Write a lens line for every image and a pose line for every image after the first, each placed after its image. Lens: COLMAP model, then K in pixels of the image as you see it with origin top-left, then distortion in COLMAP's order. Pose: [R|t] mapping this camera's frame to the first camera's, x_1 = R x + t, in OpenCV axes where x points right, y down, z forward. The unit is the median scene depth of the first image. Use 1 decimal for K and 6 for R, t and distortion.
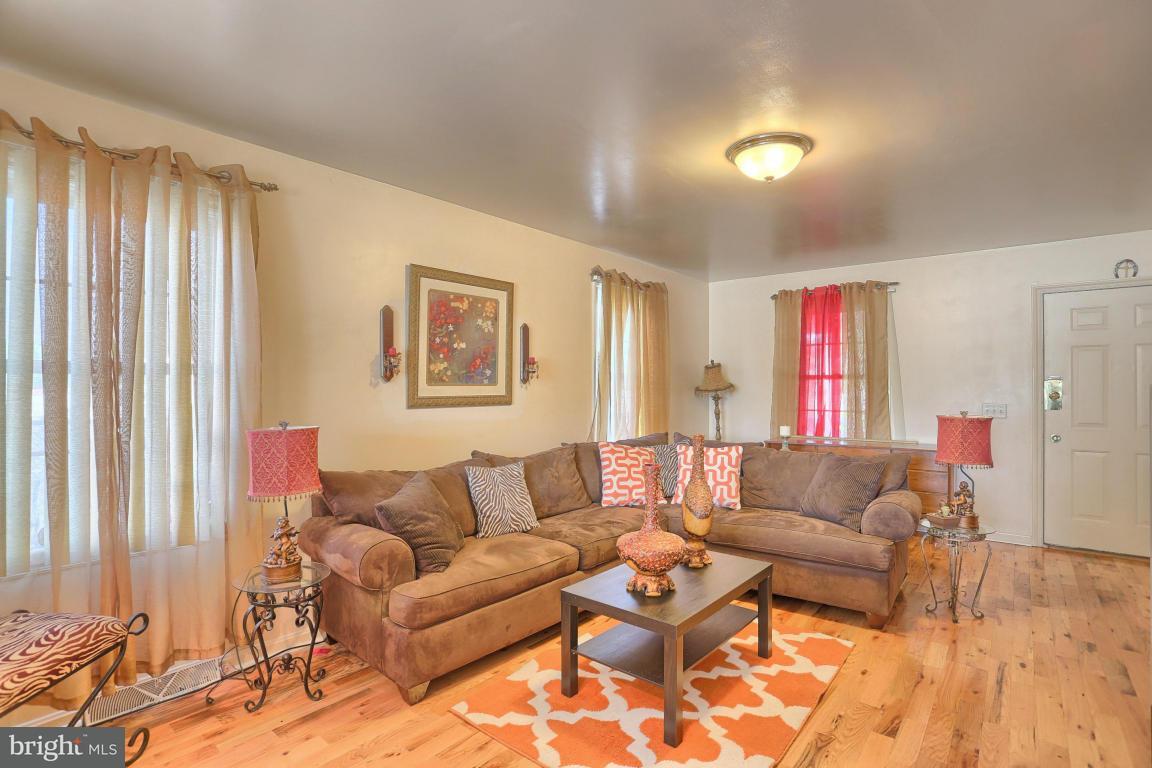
lens RADIAL K [[555.7, 0, 587.3], [0, 555.7, 386.2], [0, 0, 1]] dist [-0.015630, 0.001178]
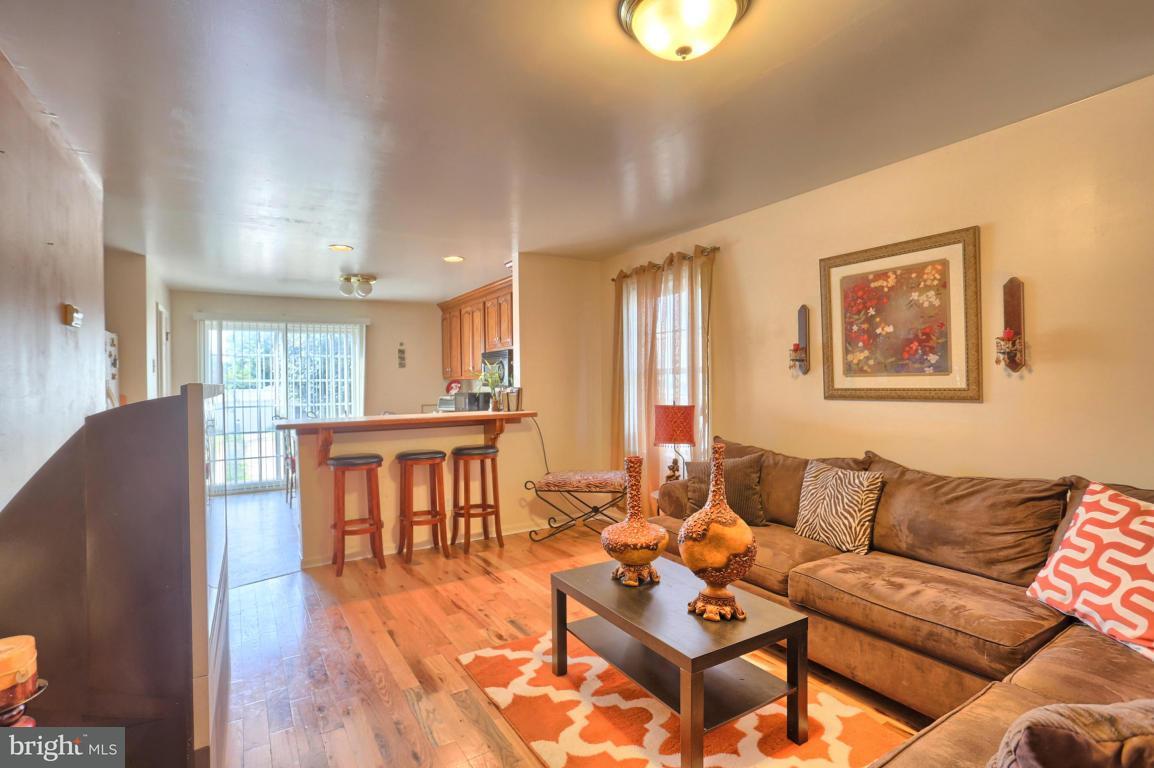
lens RADIAL K [[556.6, 0, 578.6], [0, 556.6, 381.3], [0, 0, 1]] dist [-0.015630, 0.001178]
pose [[-0.314266, 0.006166, -0.949315, 0.759078], [0.013276, 0.999910, 0.002099, -0.001157], [0.949242, -0.011943, -0.314320, 0.838386]]
